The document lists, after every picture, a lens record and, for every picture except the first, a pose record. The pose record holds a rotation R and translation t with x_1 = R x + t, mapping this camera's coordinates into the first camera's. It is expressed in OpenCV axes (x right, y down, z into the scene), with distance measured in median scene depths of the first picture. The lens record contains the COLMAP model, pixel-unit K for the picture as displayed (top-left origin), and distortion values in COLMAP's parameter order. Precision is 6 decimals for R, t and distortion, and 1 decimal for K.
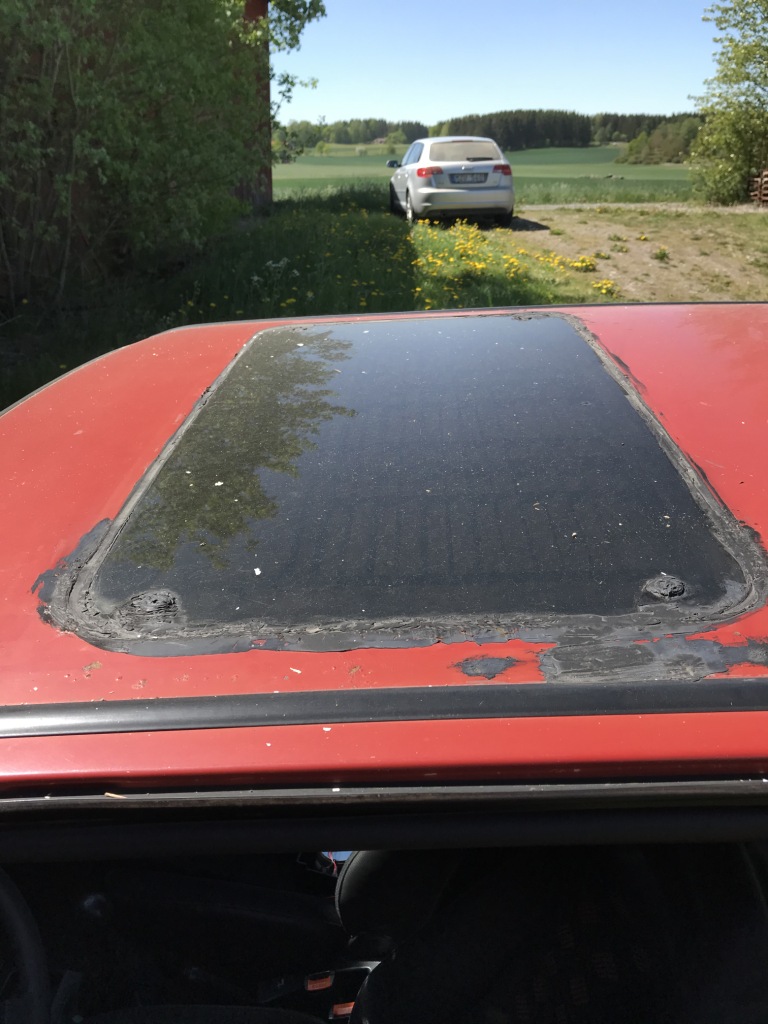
lens RADIAL K [[843.3, 0, 384.8], [0, 843.3, 512.6], [0, 0, 1]] dist [0.015963, 0.003310]
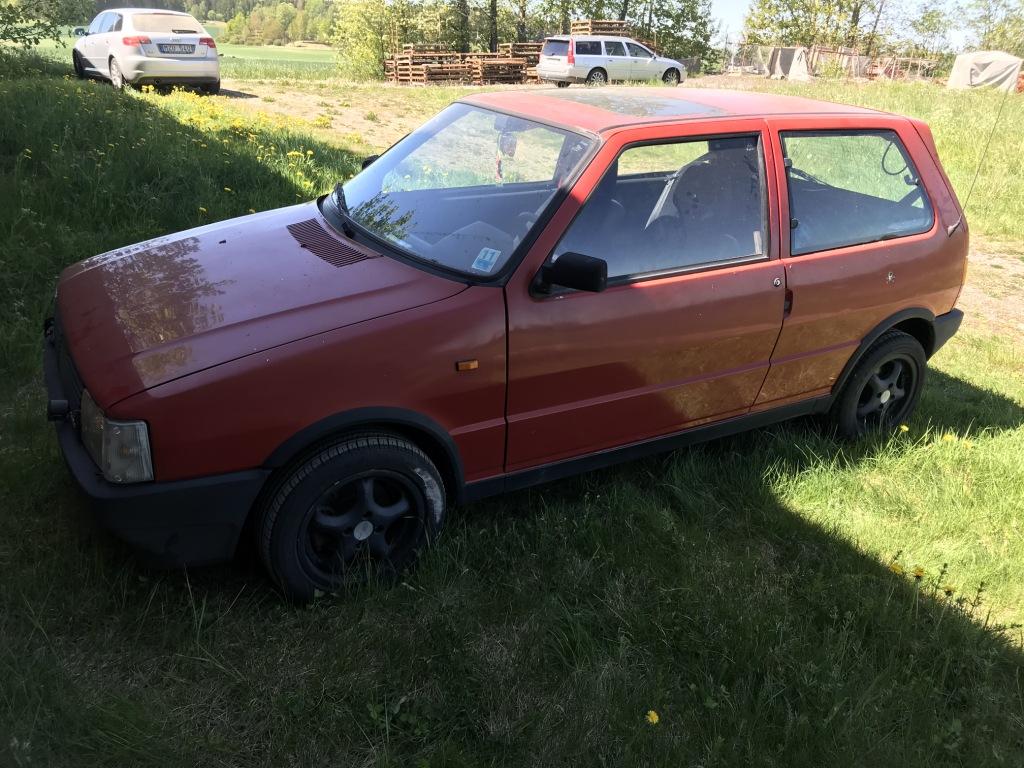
lens RADIAL K [[843.3, 0, 510.9], [0, 843.3, 383.7], [0, 0, 1]] dist [0.015963, 0.003310]
pose [[0.844299, -0.161999, 0.510800, -0.161398], [0.167055, 0.985277, 0.036353, 0.059946], [-0.509168, 0.054639, 0.858931, -0.128947]]
